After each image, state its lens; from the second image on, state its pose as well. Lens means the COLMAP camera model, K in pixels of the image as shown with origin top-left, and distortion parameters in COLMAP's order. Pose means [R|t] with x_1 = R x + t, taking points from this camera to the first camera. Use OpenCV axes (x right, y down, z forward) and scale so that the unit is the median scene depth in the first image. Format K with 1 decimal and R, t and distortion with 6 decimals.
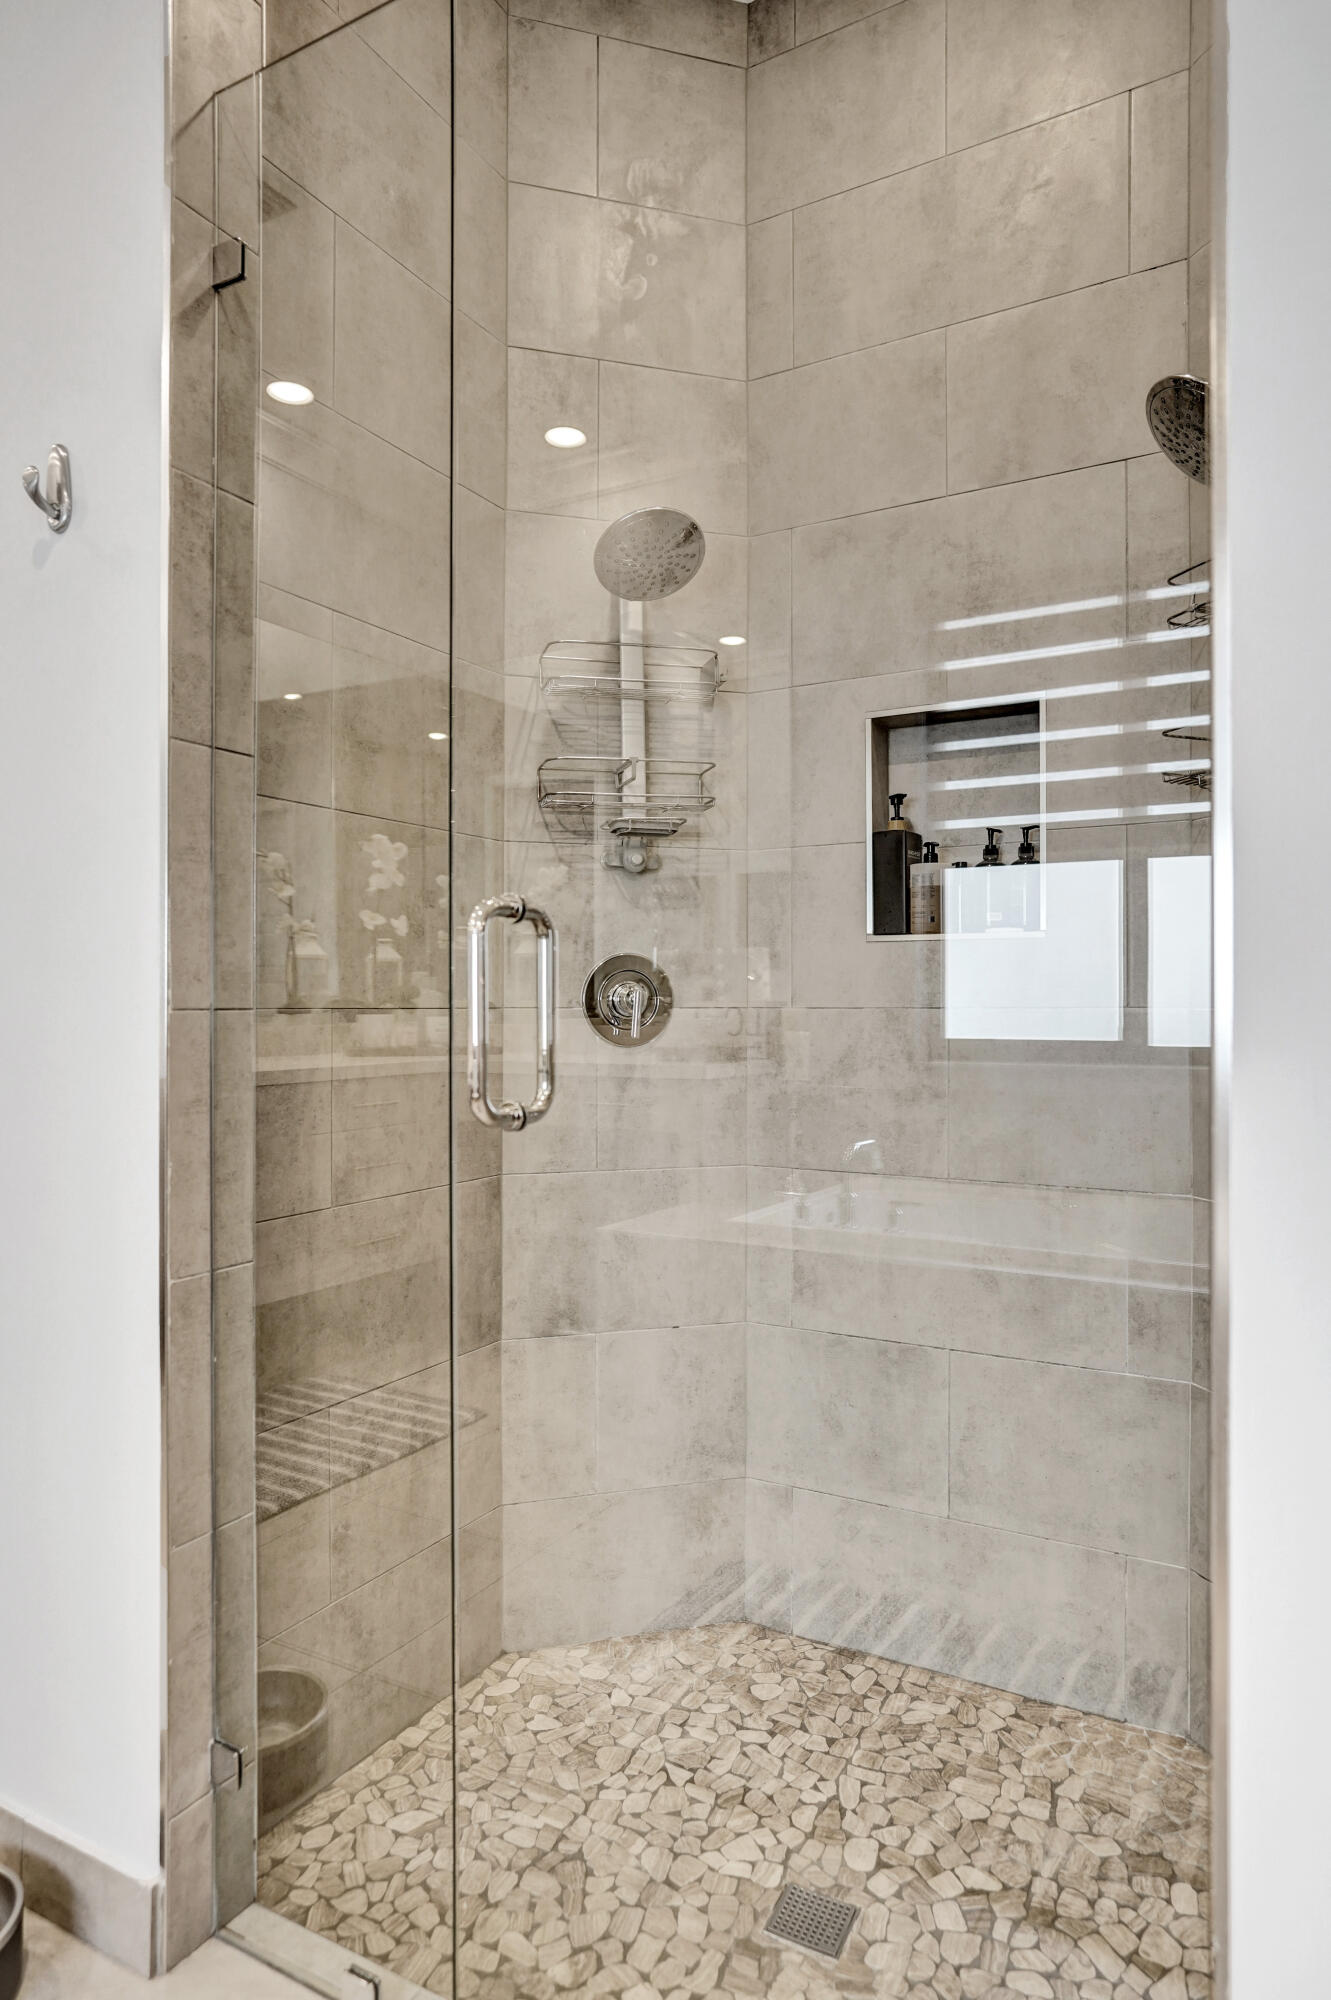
lens RADIAL K [[1123.0, 0, 678.1], [0, 1123.0, 998.0], [0, 0, 1]] dist [-0.045244, 0.039157]
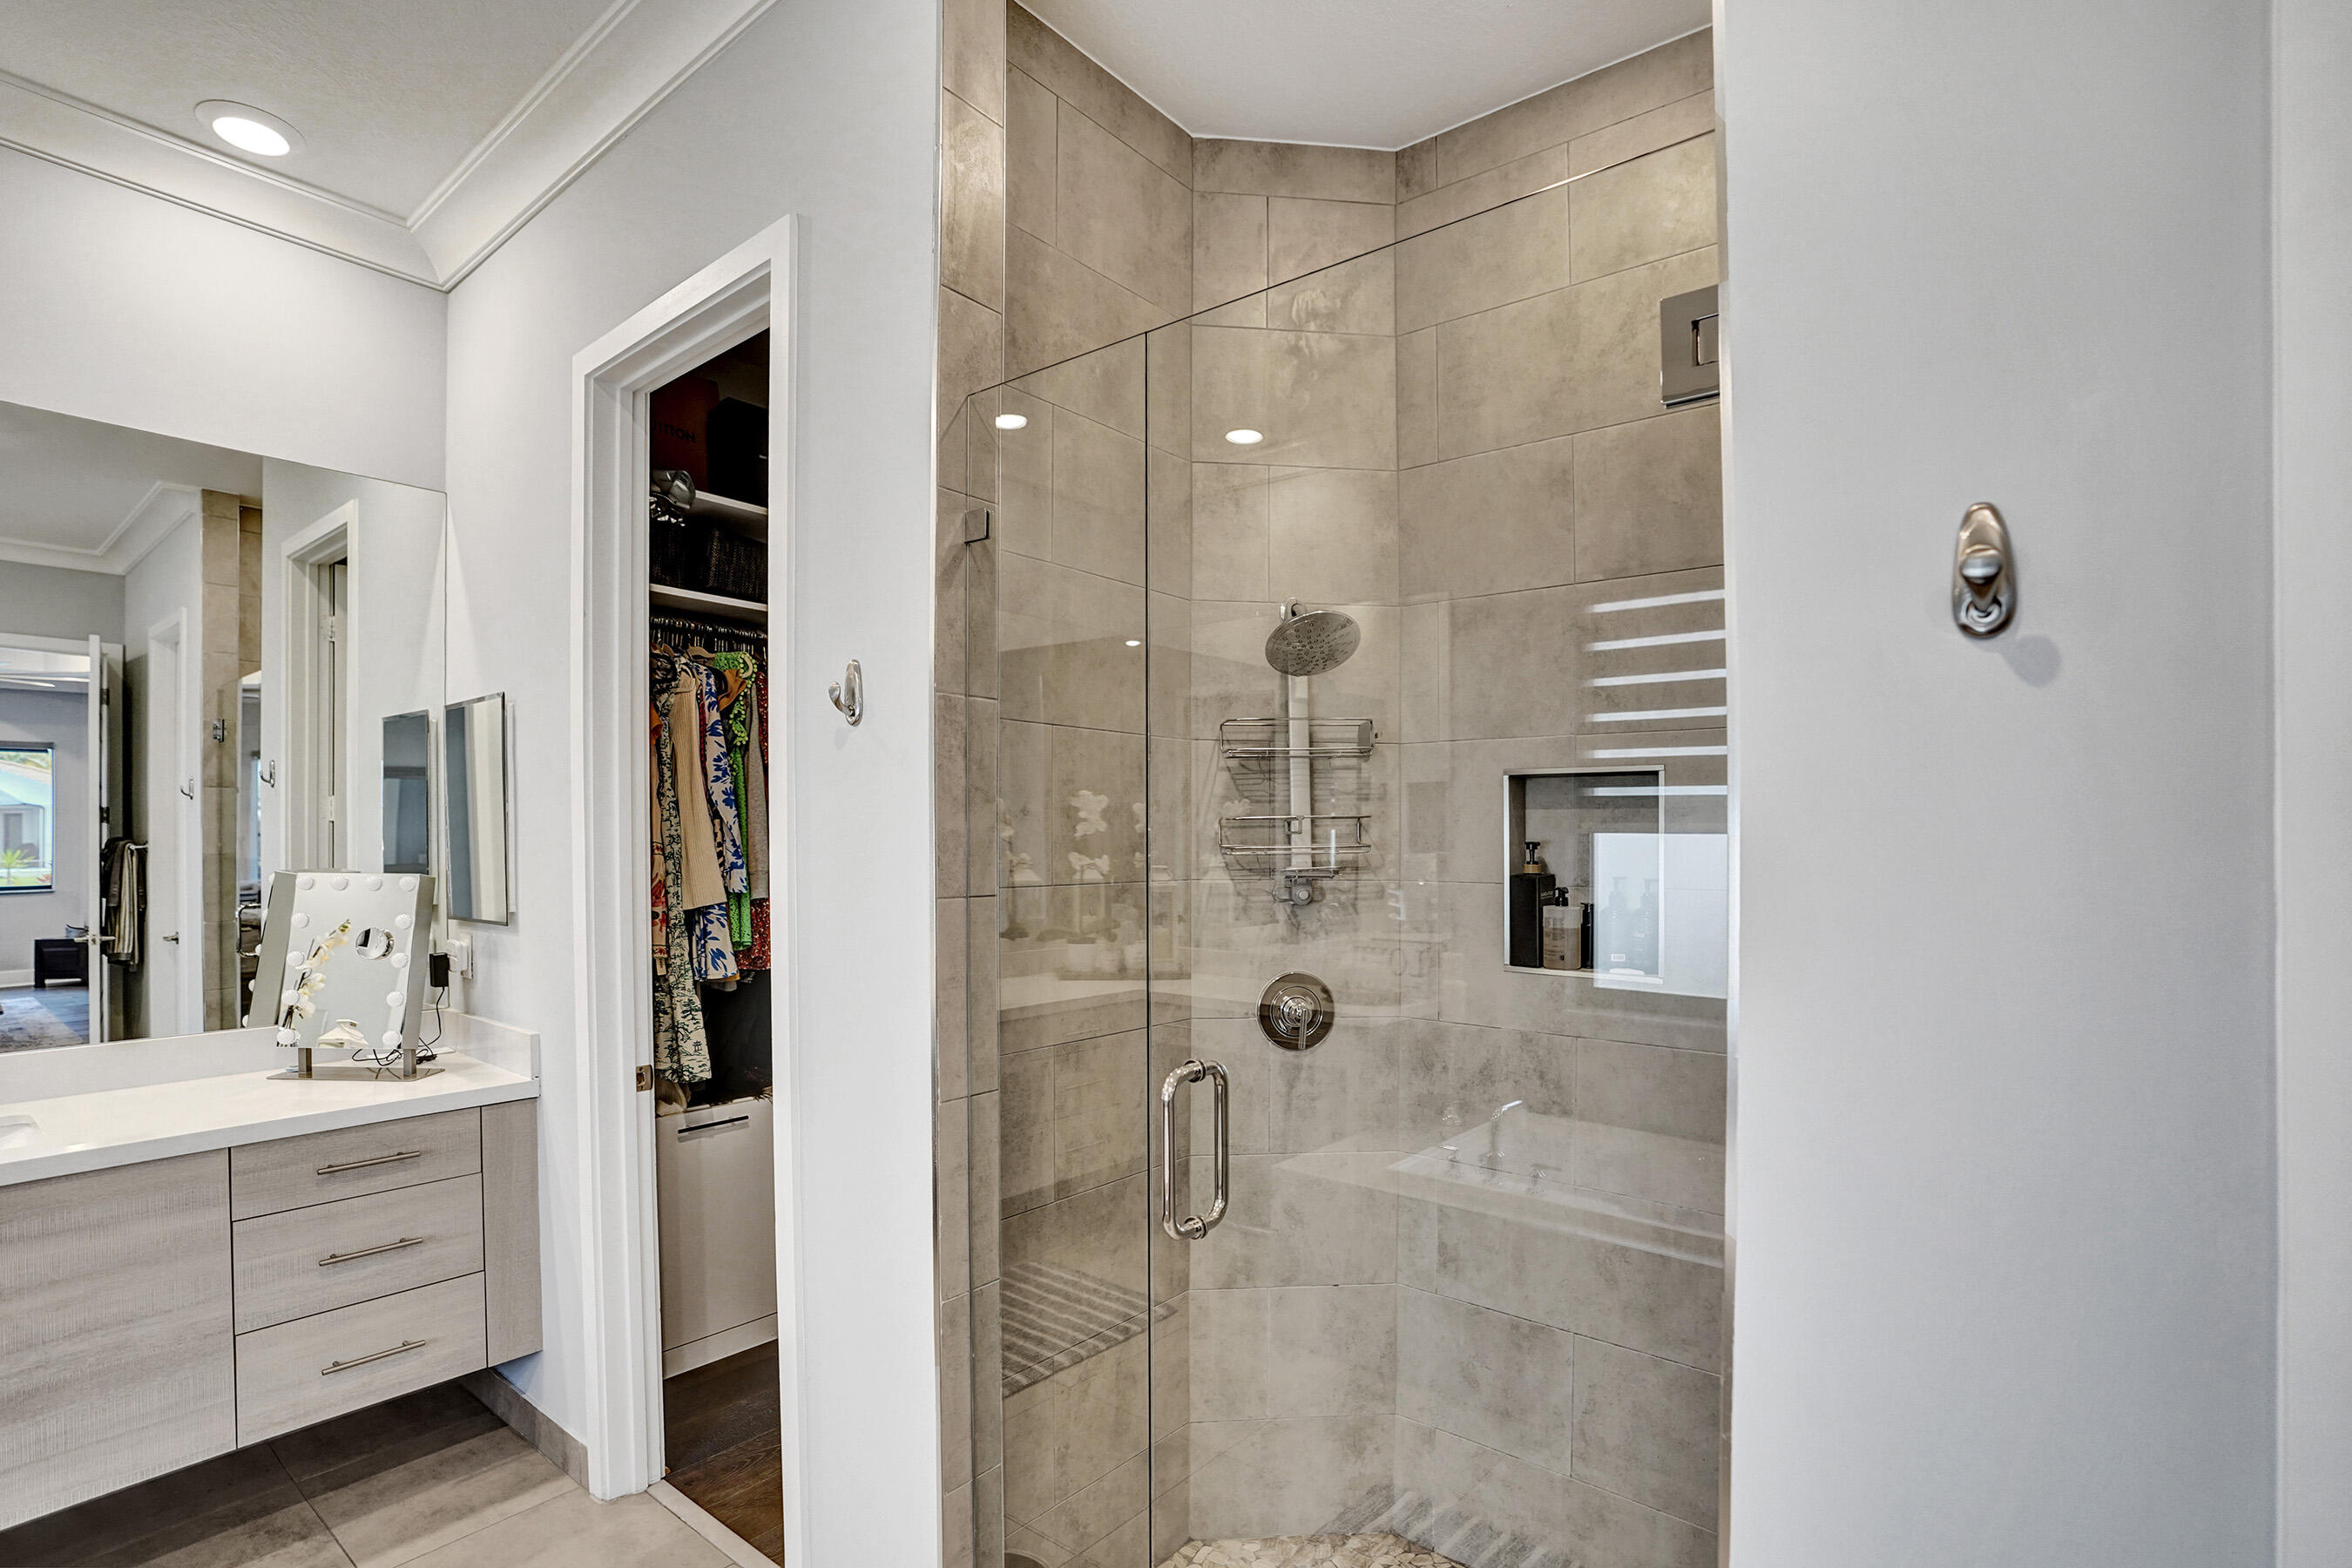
lens RADIAL K [[1112.1, 0, 1174.9], [0, 1112.1, 732.0], [0, 0, 1]] dist [-0.066262, 0.026918]
pose [[0.985108, -0.001925, -0.171924, 0.030764], [0.002518, 0.999992, 0.003233, -0.298392], [0.171916, -0.003618, 0.985105, -0.163743]]
